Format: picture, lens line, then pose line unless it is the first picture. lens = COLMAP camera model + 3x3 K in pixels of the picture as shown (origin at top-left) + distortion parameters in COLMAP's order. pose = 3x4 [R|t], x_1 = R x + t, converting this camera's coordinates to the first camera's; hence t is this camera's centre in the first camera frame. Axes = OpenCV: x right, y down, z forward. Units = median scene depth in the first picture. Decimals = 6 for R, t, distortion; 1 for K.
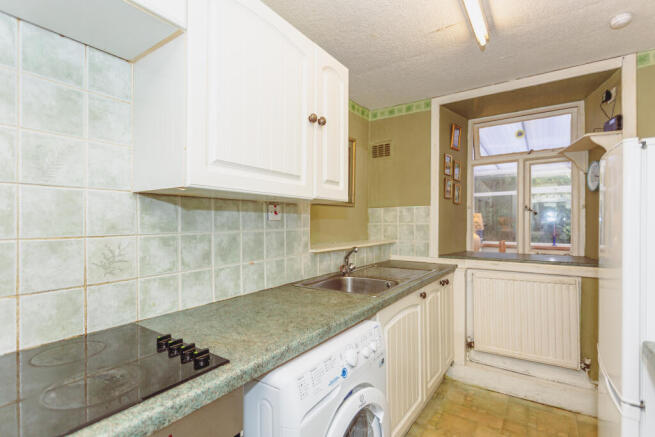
lens RADIAL K [[314.0, 0, 327.5], [0, 314.0, 218.5], [0, 0, 1]] dist [0.000530, 0.000227]
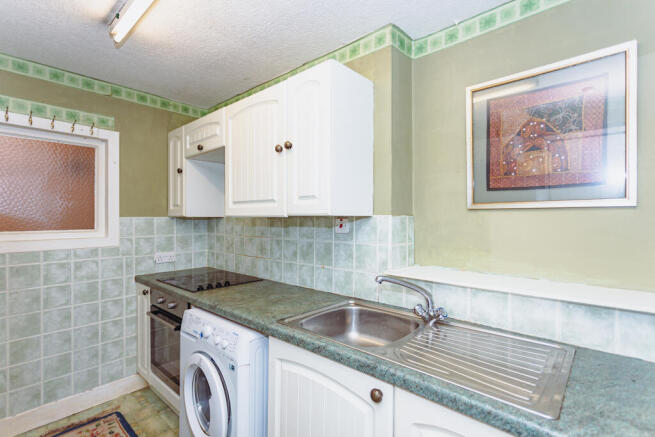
lens RADIAL K [[314.0, 0, 327.5], [0, 314.0, 218.5], [0, 0, 1]] dist [0.000530, 0.000227]
pose [[-0.115005, 0.003873, -0.993357, 1.083153], [0.004261, 0.999985, 0.003406, -0.057833], [0.993356, -0.003841, -0.115020, 1.288817]]
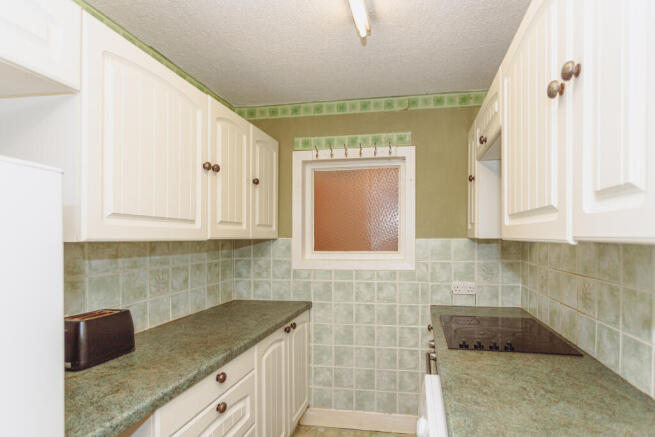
lens RADIAL K [[327.6, 0, 365.7], [0, 327.6, 239.5], [0, 0, 1]] dist [-0.000723, -0.000185]
pose [[-0.895268, 0.008547, -0.445446, 0.470969], [0.006555, 0.999960, 0.006012, -0.072126], [0.445480, 0.002463, -0.895289, 1.320878]]
